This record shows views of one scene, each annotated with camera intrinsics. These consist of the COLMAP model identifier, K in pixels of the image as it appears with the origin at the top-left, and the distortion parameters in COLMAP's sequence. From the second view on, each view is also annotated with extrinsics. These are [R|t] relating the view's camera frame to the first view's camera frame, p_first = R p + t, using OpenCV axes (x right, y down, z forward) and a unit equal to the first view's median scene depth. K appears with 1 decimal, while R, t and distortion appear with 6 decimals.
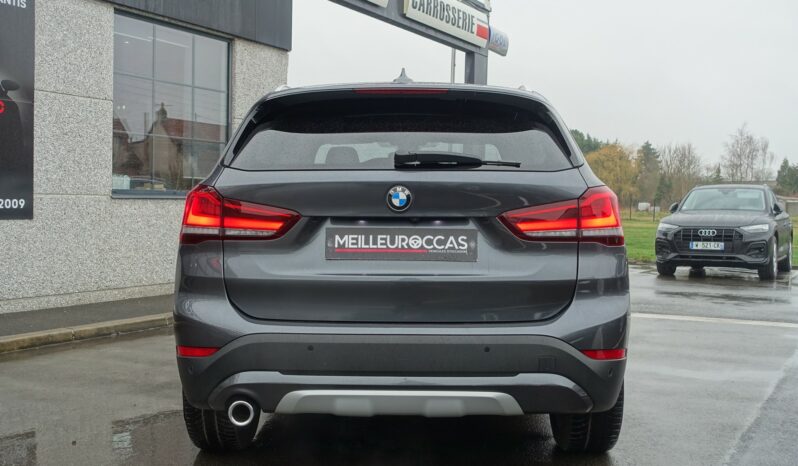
lens RADIAL K [[878.8, 0, 399.0], [0, 878.8, 233.0], [0, 0, 1]] dist [-0.002230, -0.001750]
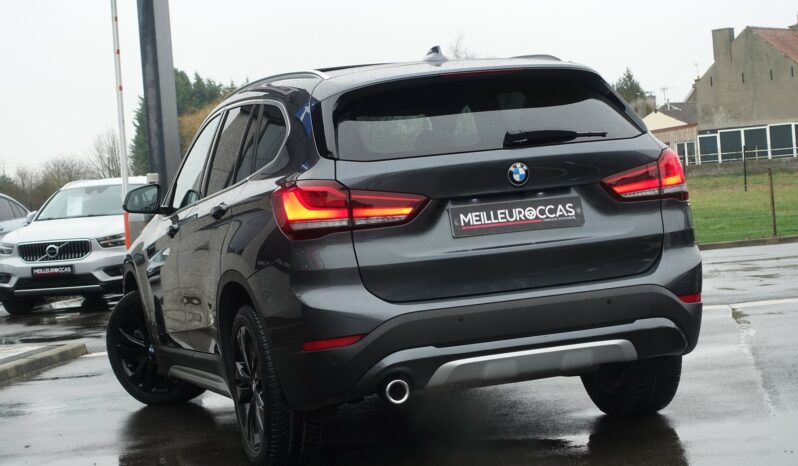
lens RADIAL K [[1617.3, 0, 399.0], [0, 1617.3, 233.0], [0, 0, 1]] dist [-0.008644, 0.031119]
pose [[0.939126, -0.101290, 0.328303, -0.787565], [0.106454, 0.994315, 0.002256, 0.012714], [-0.326665, 0.032831, 0.944570, -0.823257]]
